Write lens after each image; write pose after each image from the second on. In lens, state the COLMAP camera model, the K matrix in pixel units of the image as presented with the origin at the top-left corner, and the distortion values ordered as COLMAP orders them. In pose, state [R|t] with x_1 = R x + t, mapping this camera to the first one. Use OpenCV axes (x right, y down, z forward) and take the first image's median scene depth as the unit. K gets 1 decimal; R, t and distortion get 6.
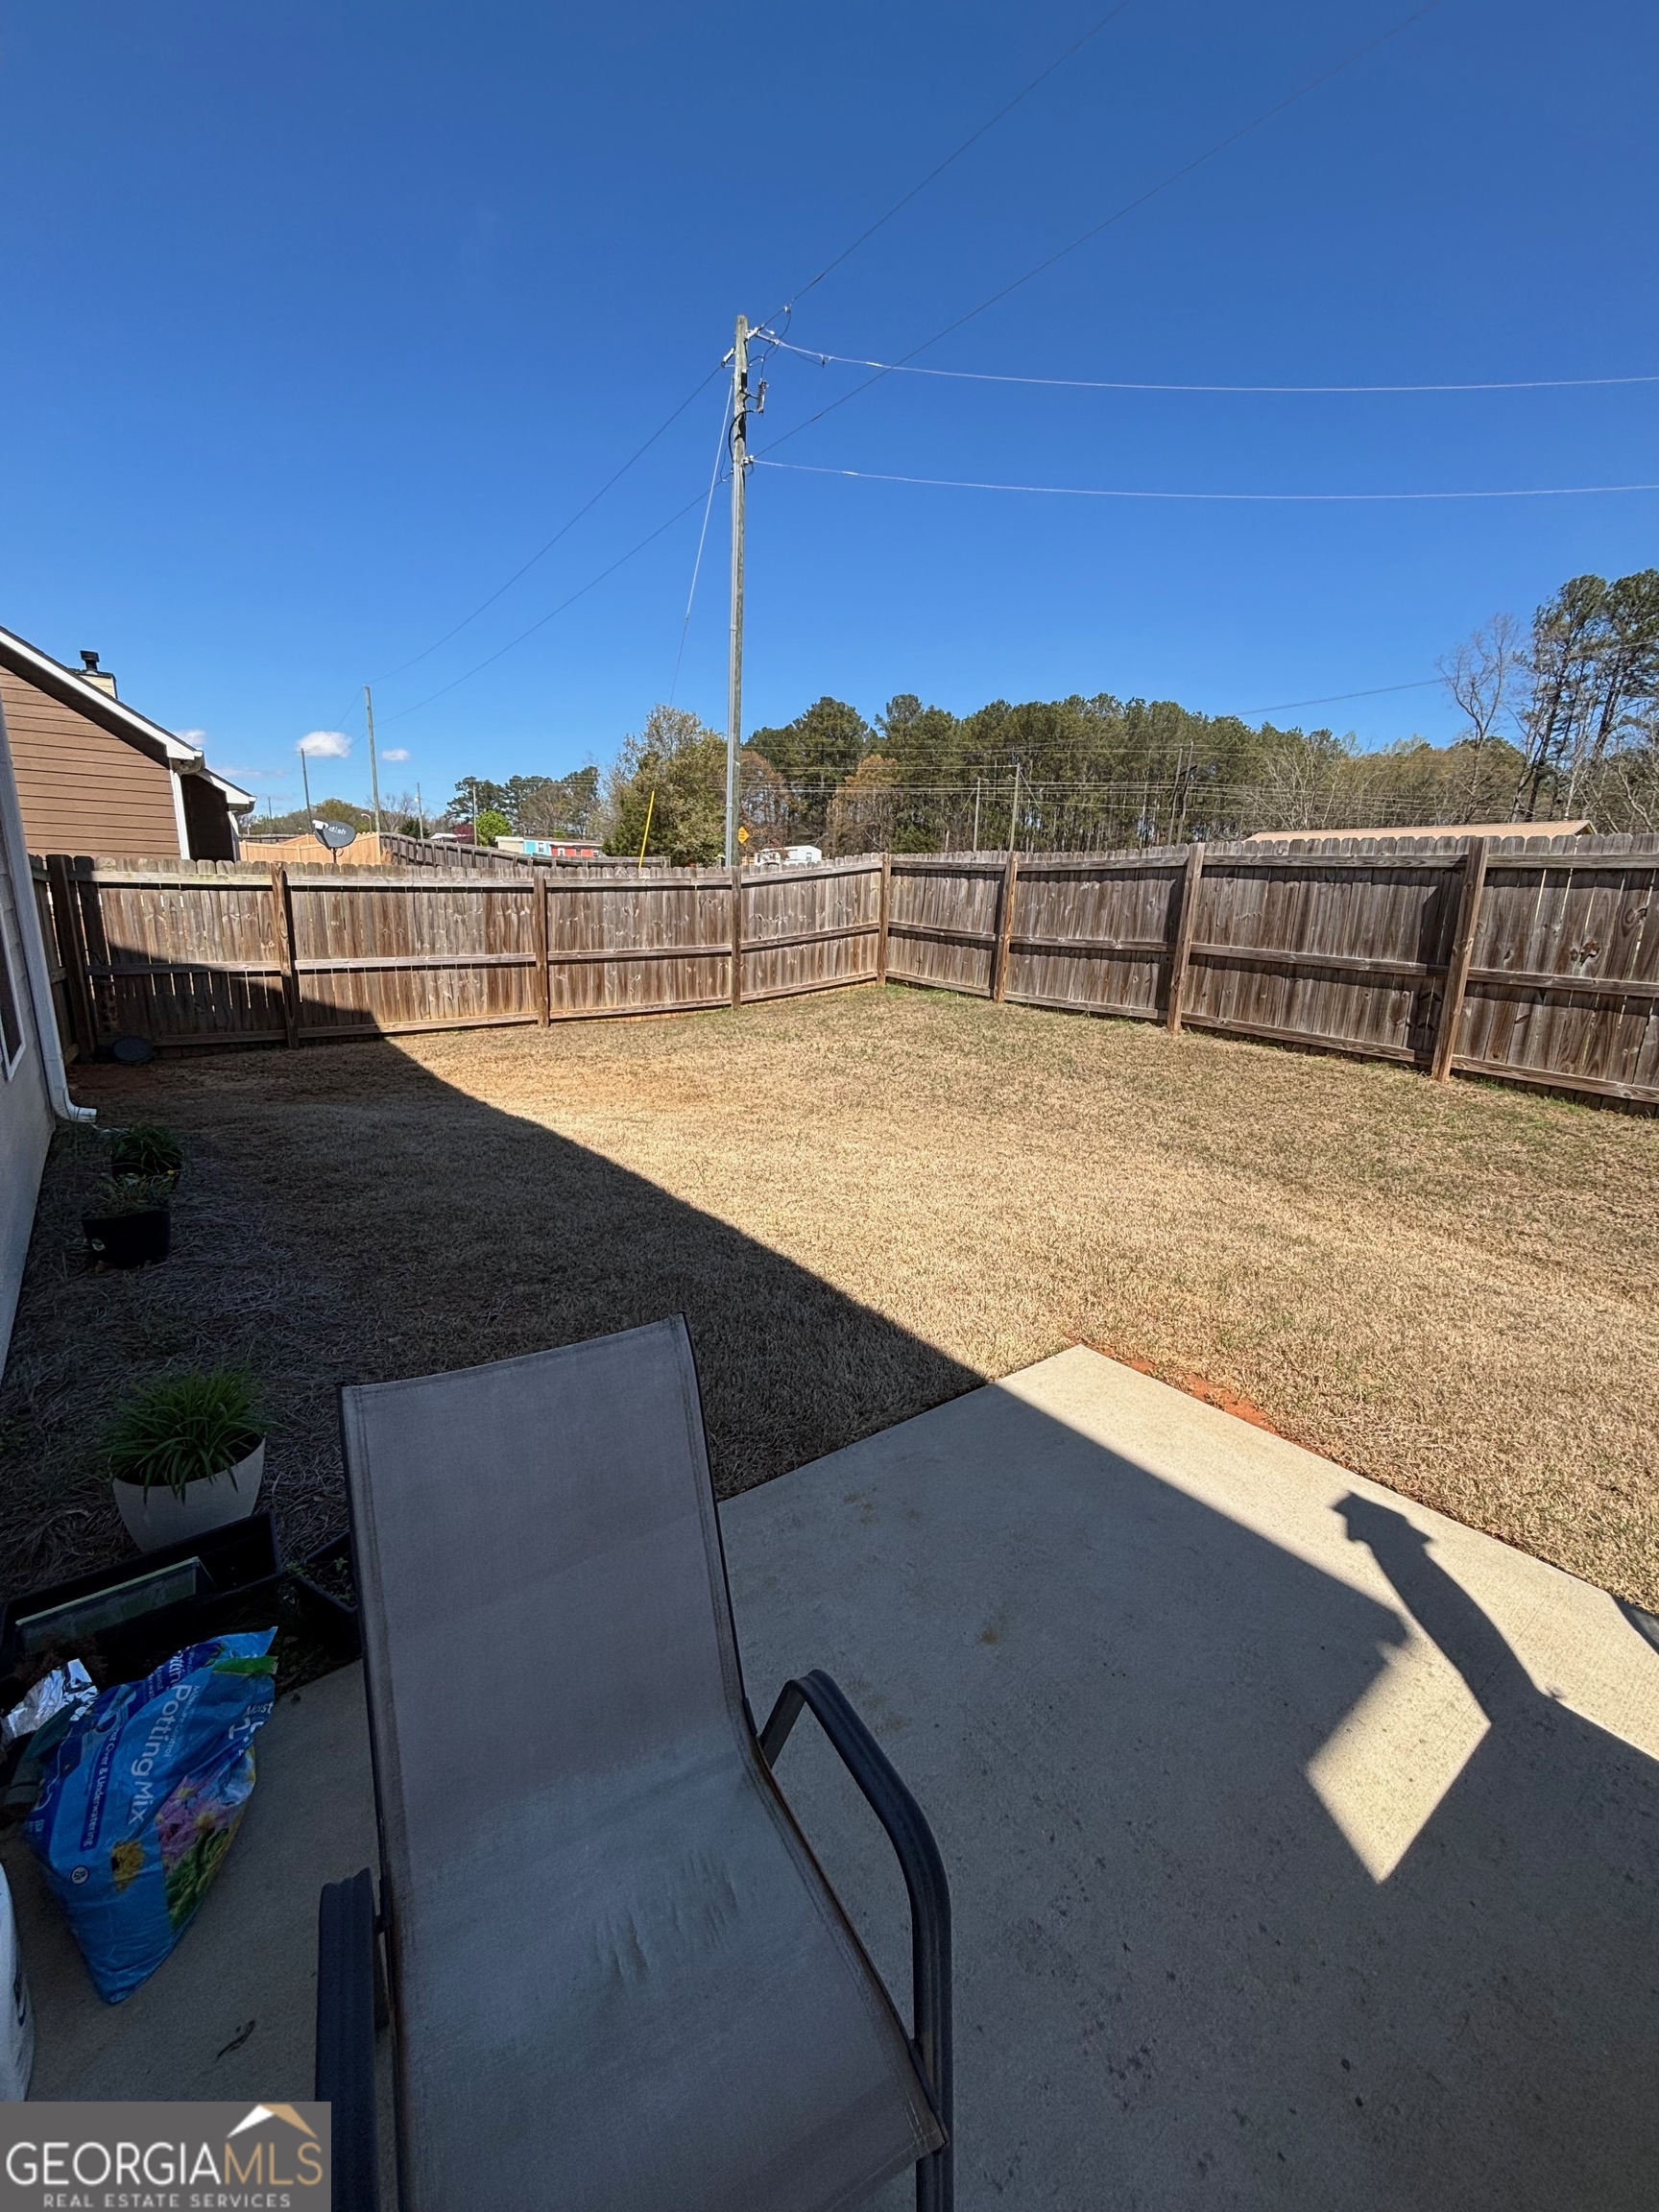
lens RADIAL K [[890.5, 0, 828.5], [0, 890.5, 1100.1], [0, 0, 1]] dist [-0.000900, -0.001253]
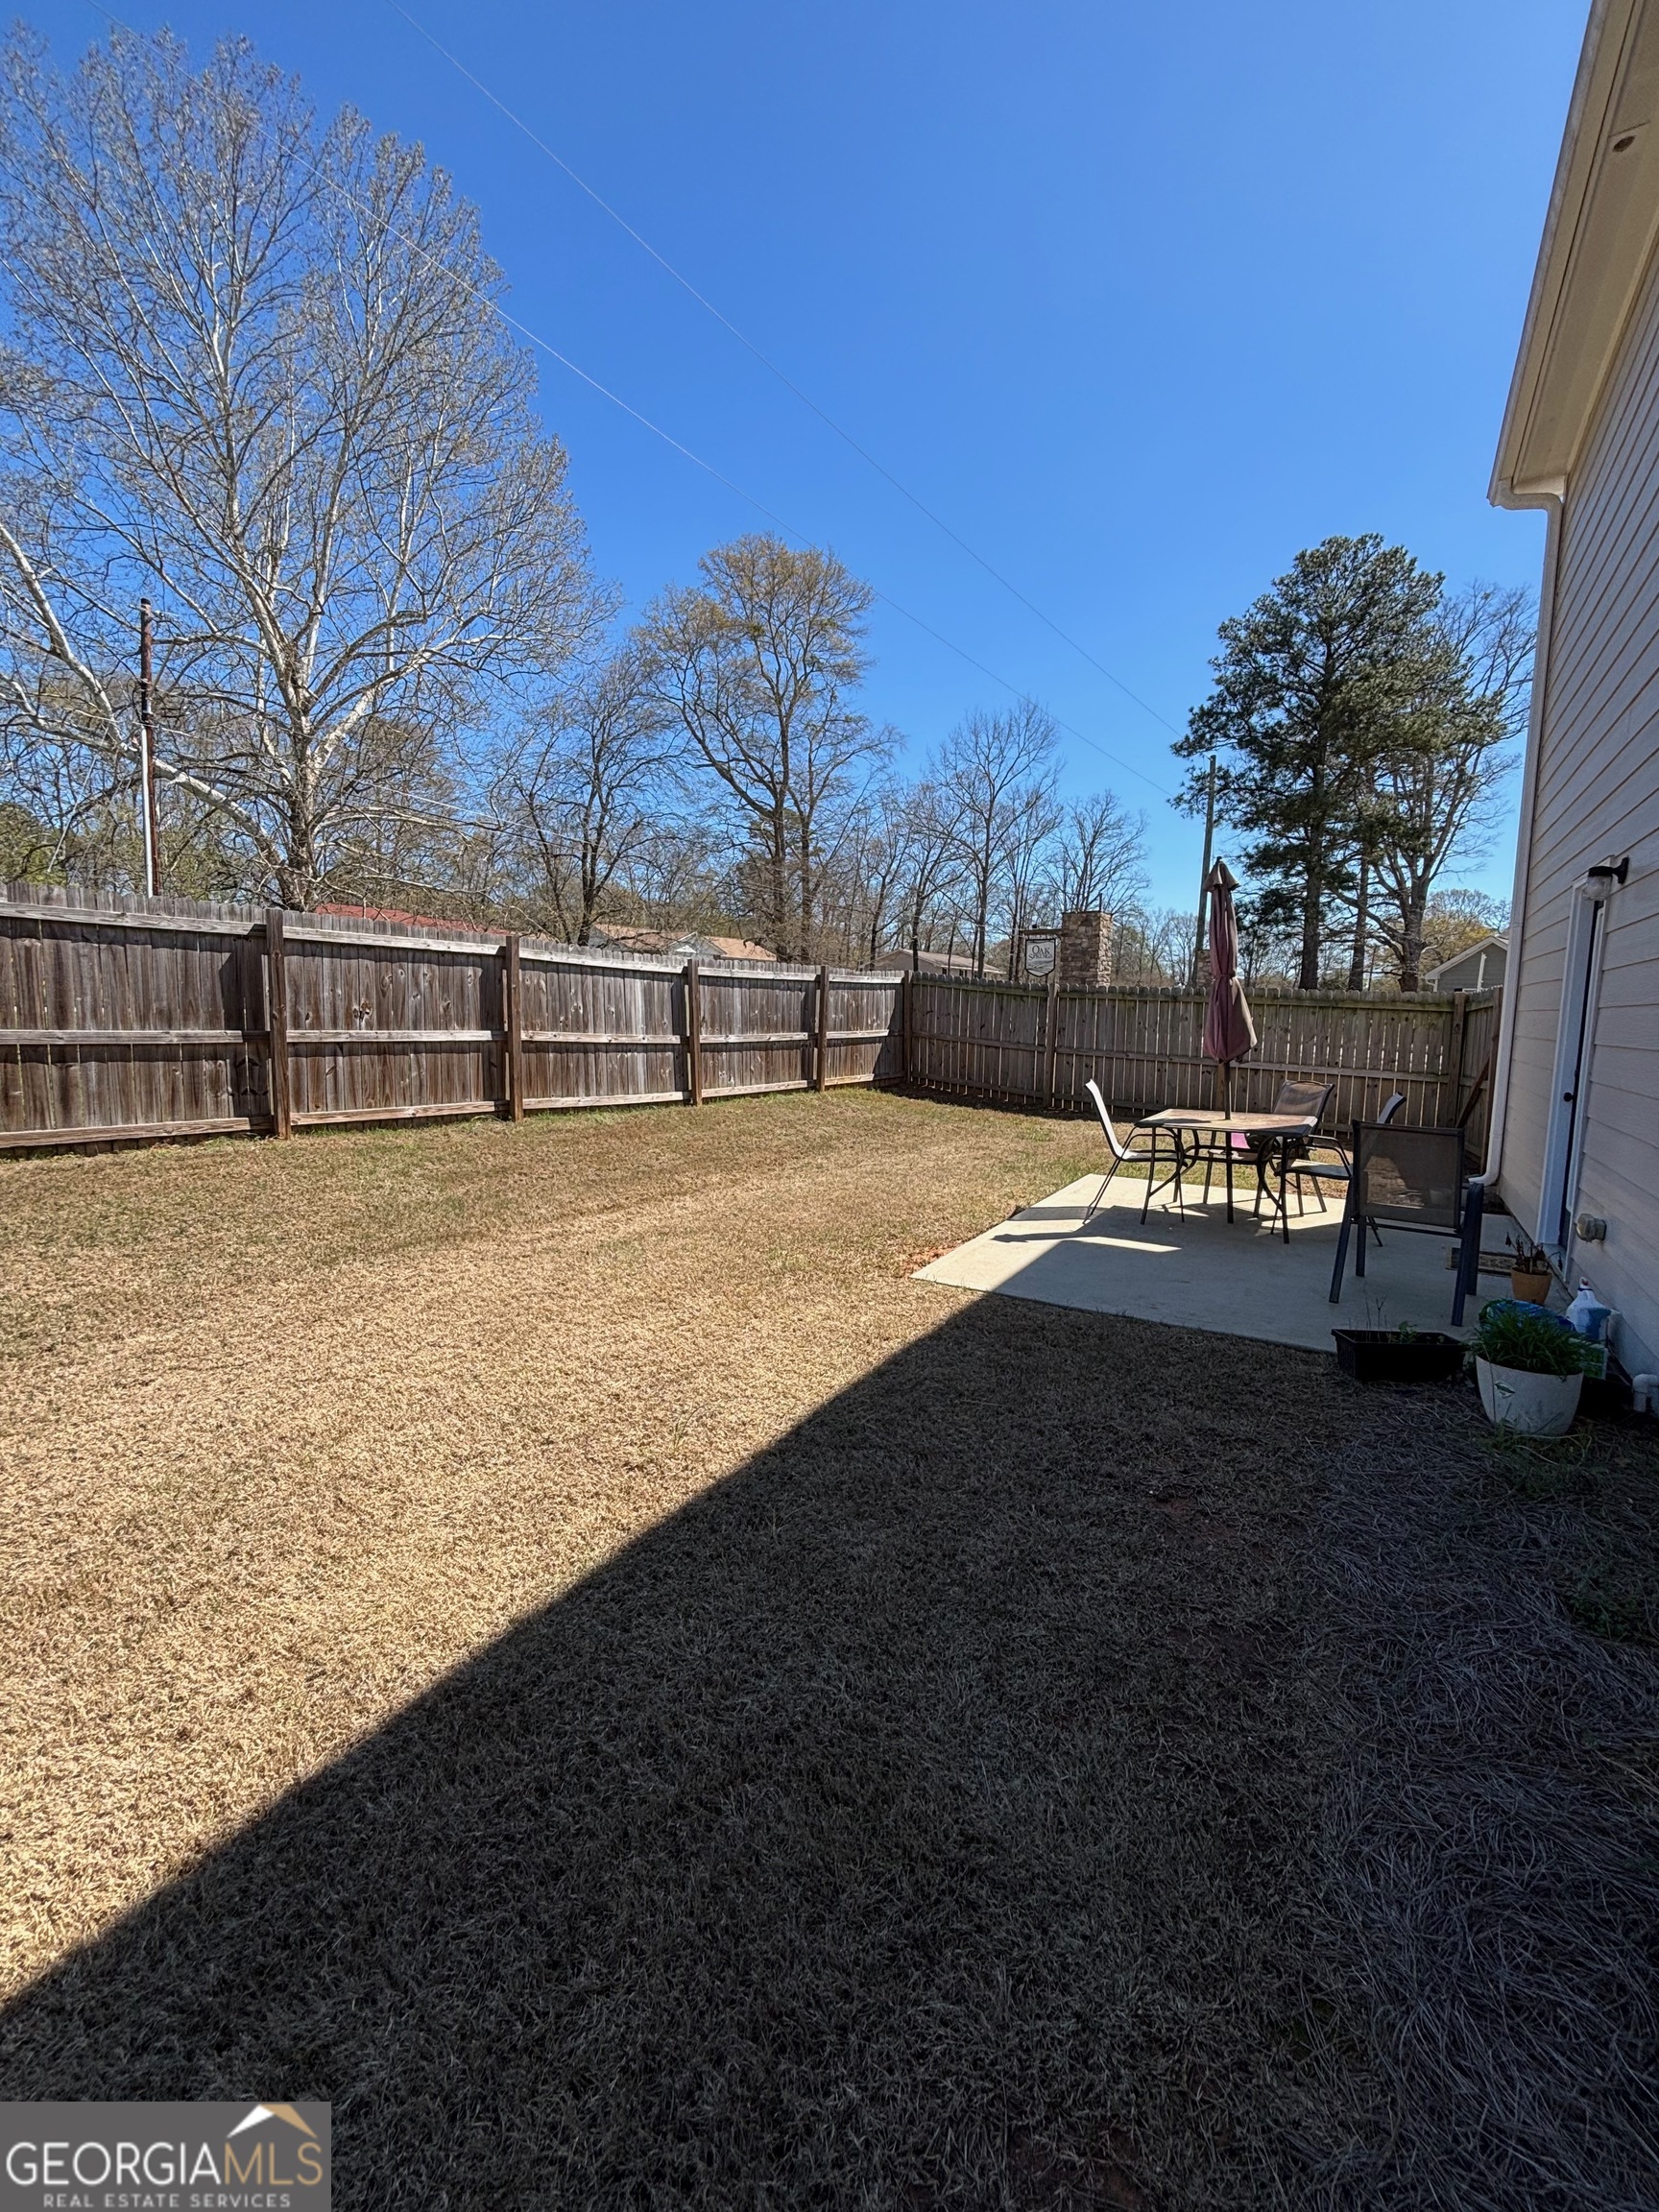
lens RADIAL K [[890.5, 0, 832.2], [0, 890.5, 1103.0], [0, 0, 1]] dist [-0.000900, -0.001253]
pose [[-0.332247, -0.130626, 0.934103, -0.464610], [0.191779, 0.960319, 0.202505, -0.146006], [-0.923489, 0.246423, -0.294012, 0.685350]]
